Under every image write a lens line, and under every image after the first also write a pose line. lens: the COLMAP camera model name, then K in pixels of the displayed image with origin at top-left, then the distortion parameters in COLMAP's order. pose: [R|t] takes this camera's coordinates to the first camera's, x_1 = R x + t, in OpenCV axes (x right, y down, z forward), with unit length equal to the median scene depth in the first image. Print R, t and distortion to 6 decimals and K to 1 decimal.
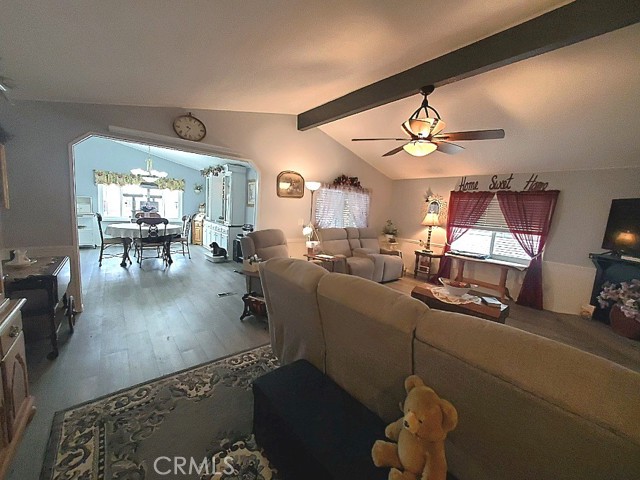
lens RADIAL K [[253.8, 0, 317.0], [0, 253.8, 240.7], [0, 0, 1]] dist [-0.000654, -0.000306]
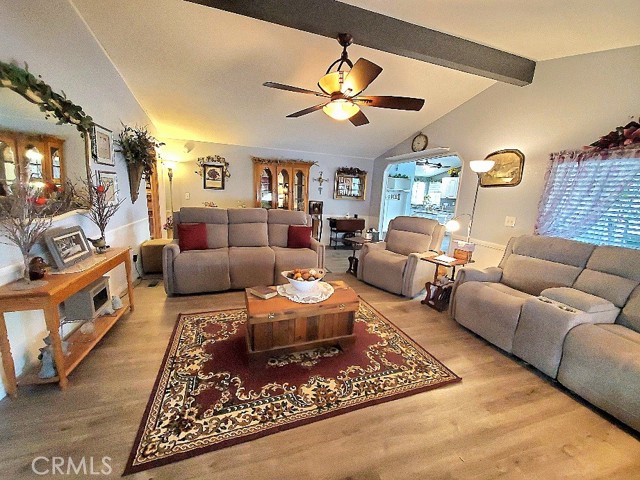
lens RADIAL K [[253.8, 0, 317.0], [0, 253.8, 240.7], [0, 0, 1]] dist [-0.000654, -0.000306]
pose [[-0.348209, 0.104462, -0.931578, 0.808778], [-0.186436, 0.966202, 0.178031, -0.045037], [0.918691, 0.235671, -0.316965, 0.784248]]
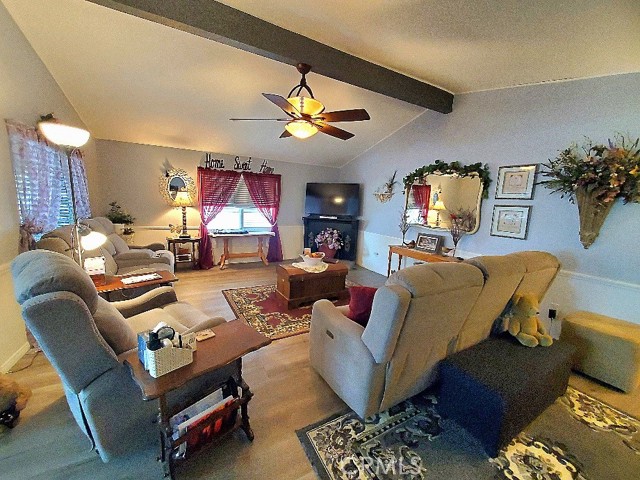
lens RADIAL K [[253.8, 0, 317.0], [0, 253.8, 240.7], [0, 0, 1]] dist [-0.000654, -0.000306]
pose [[0.187497, -0.203921, 0.960865, -0.352703], [0.093820, 0.977459, 0.189136, -0.074727], [-0.977774, 0.054686, 0.202403, 0.451308]]
